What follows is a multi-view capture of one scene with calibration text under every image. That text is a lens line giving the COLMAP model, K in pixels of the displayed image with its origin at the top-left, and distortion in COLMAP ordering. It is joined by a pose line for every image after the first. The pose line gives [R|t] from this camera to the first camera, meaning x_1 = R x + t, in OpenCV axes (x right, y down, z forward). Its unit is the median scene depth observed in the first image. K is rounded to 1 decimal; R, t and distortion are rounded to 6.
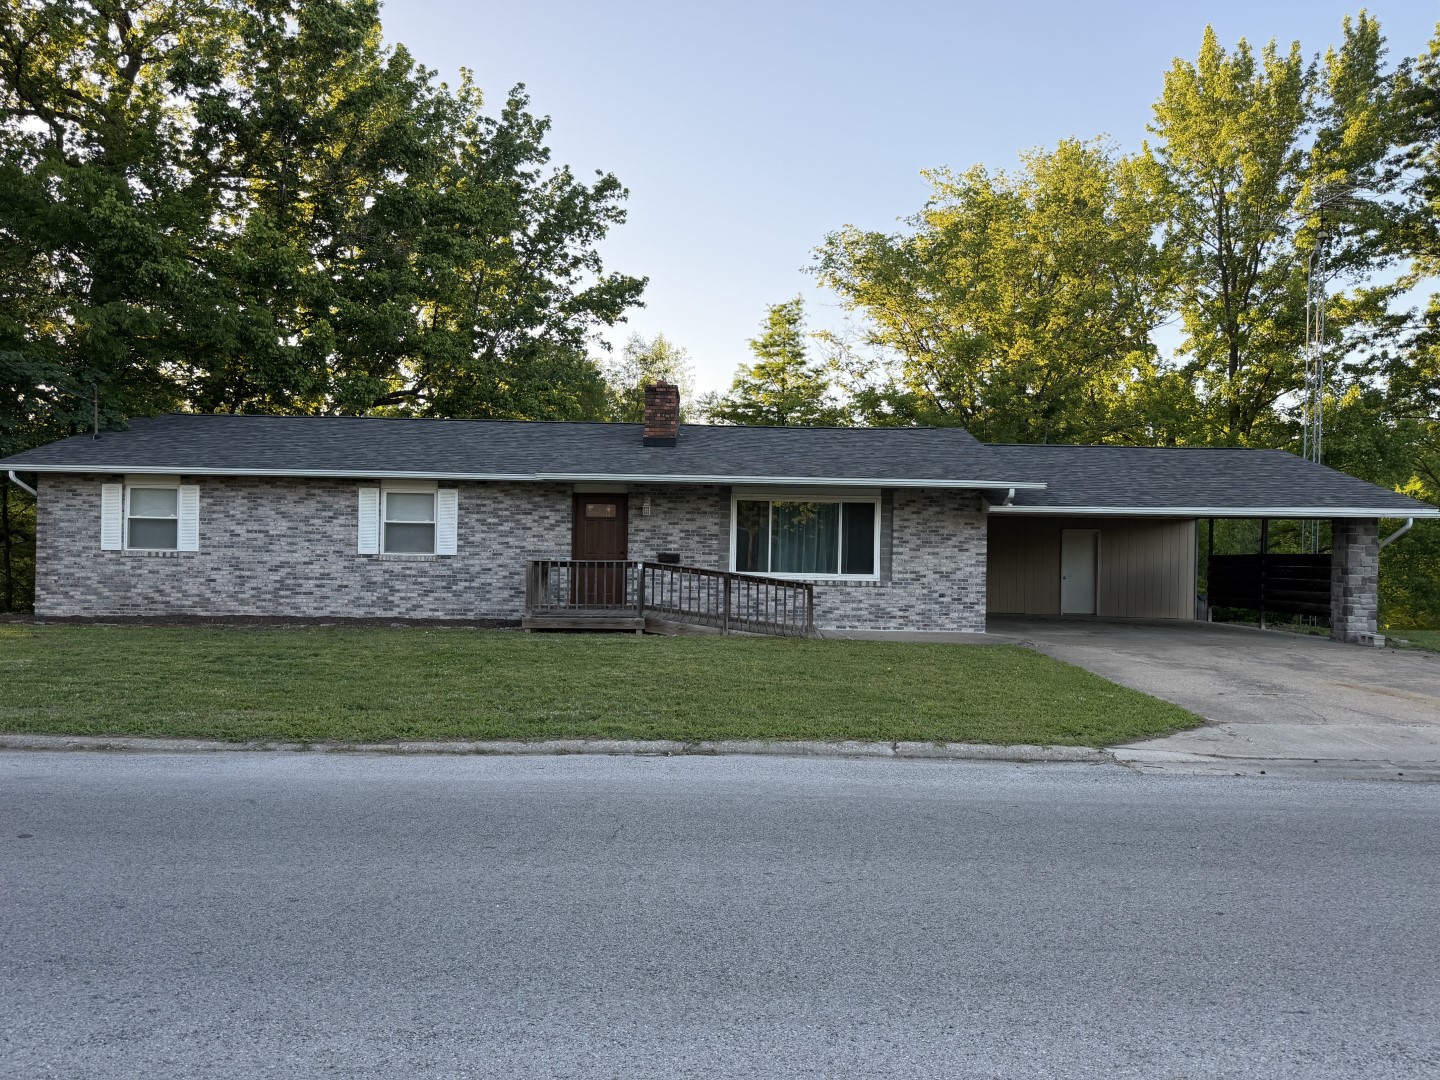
lens RADIAL K [[1000.1, 0, 714.5], [0, 1000.1, 534.8], [0, 0, 1]] dist [0.145941, -0.207396]
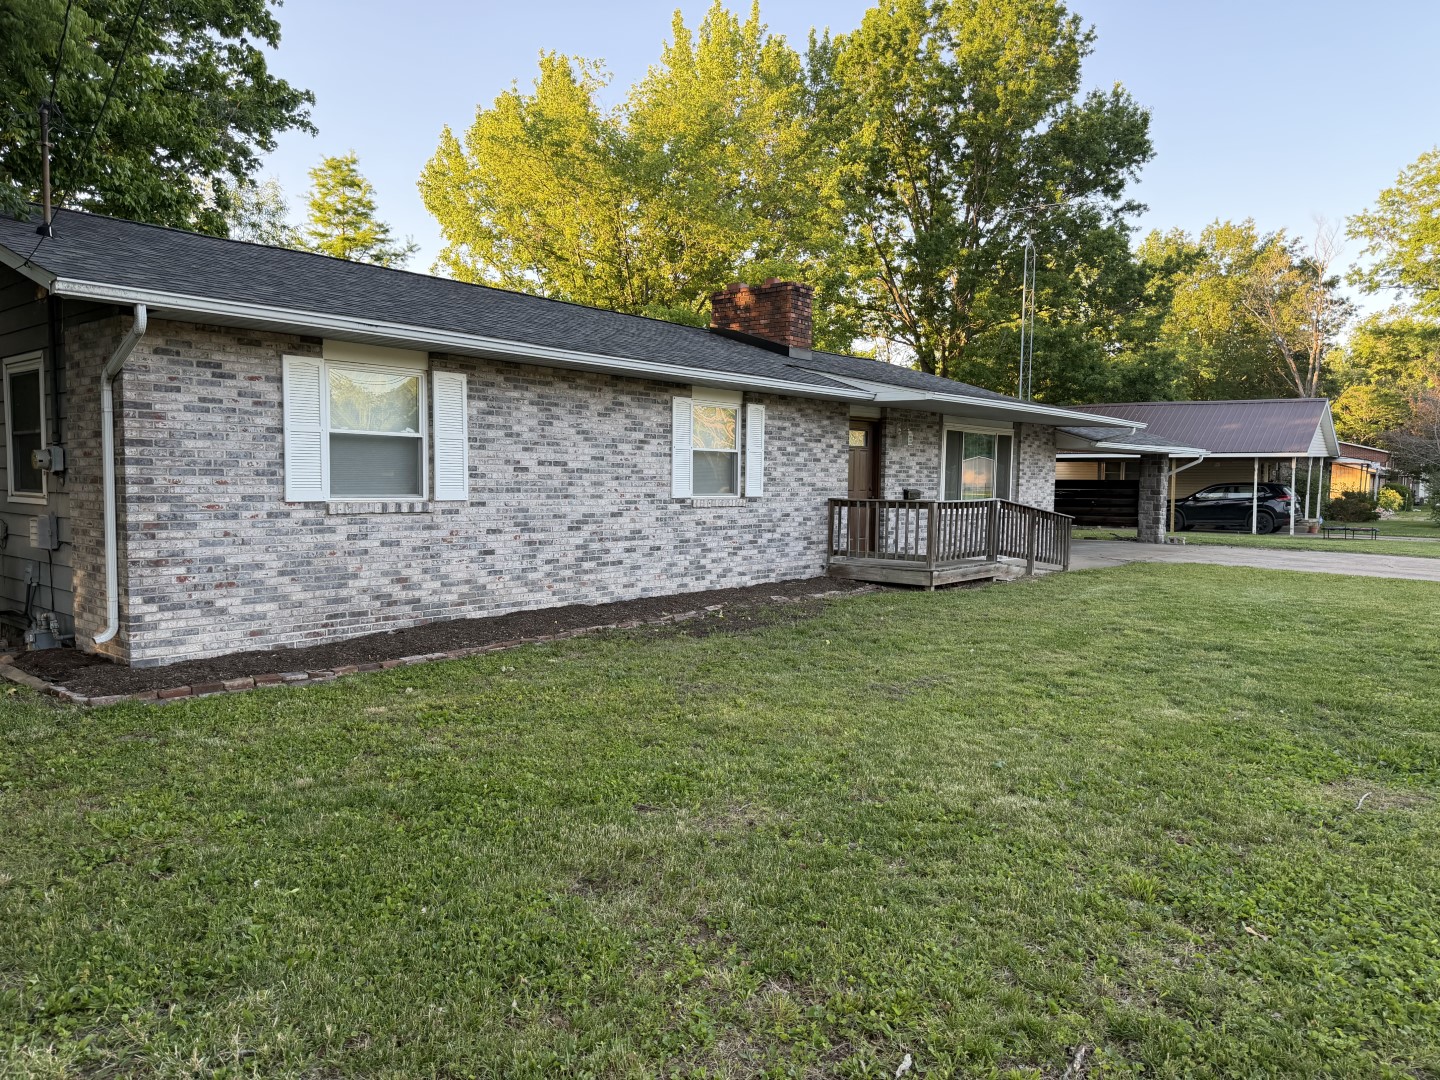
lens RADIAL K [[1000.1, 0, 714.5], [0, 1000.1, 534.8], [0, 0, 1]] dist [0.145941, -0.207396]
pose [[0.633263, -0.053110, 0.772112, -0.832449], [-0.008473, 0.997107, 0.075536, -0.006576], [-0.773890, -0.054376, 0.630981, 0.568129]]
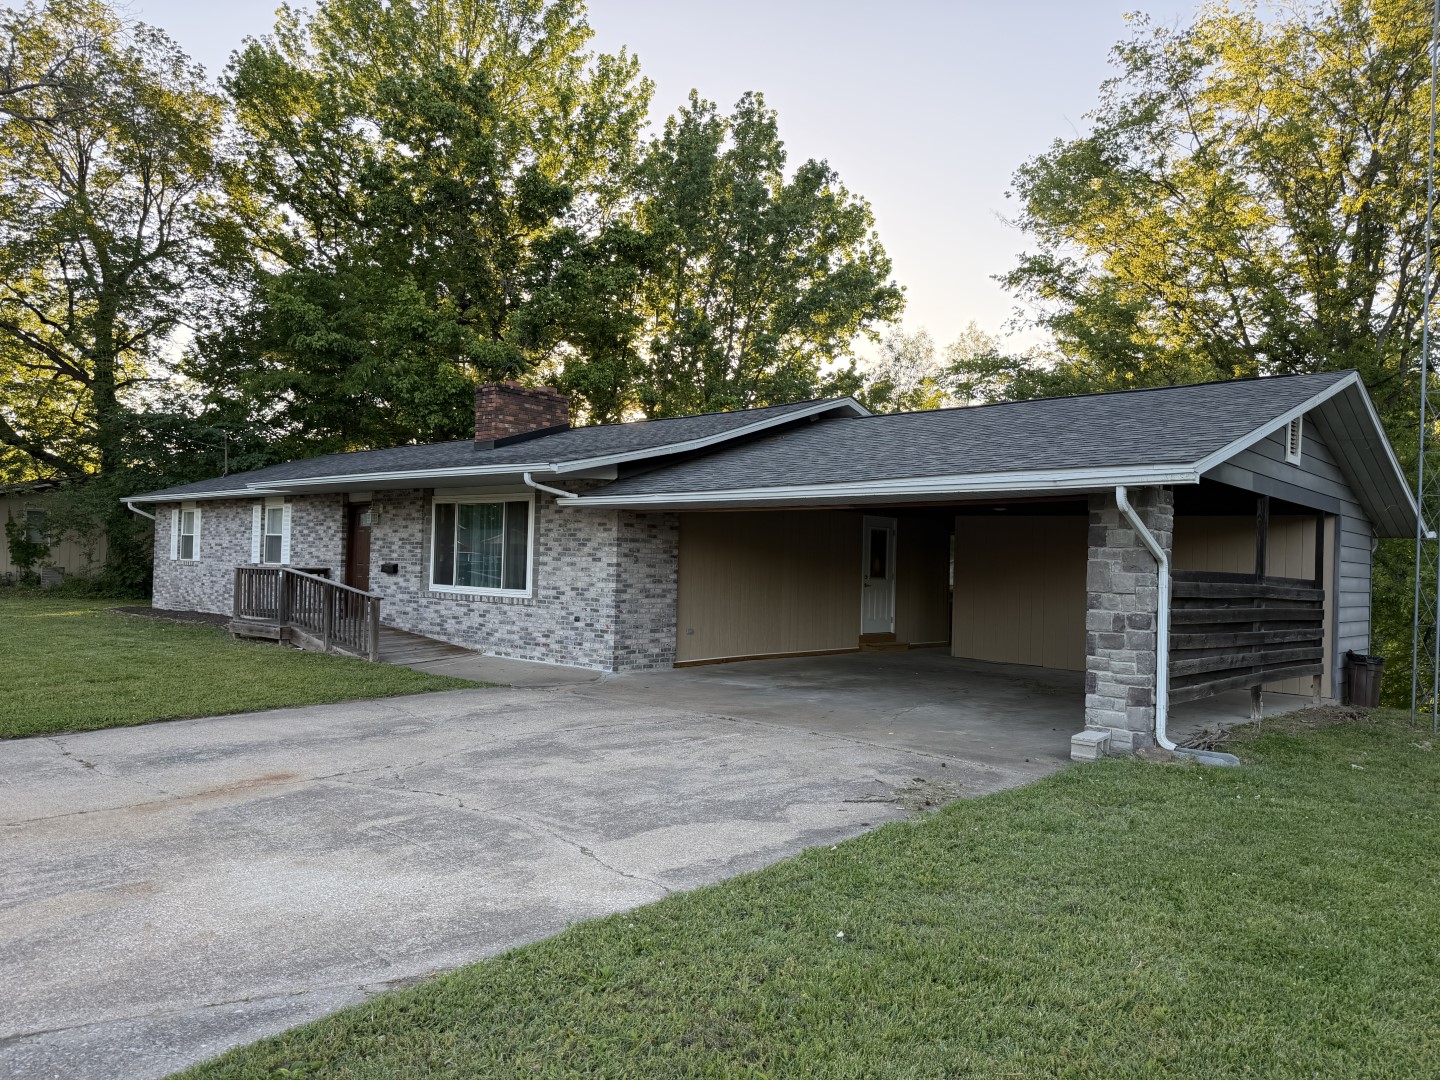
lens RADIAL K [[1000.1, 0, 714.5], [0, 1000.1, 534.8], [0, 0, 1]] dist [0.145941, -0.207396]
pose [[0.734808, -0.016268, -0.678080, 0.811773], [-0.006219, 0.999509, -0.030719, 0.018984], [0.678246, 0.026789, 0.734346, 0.506510]]
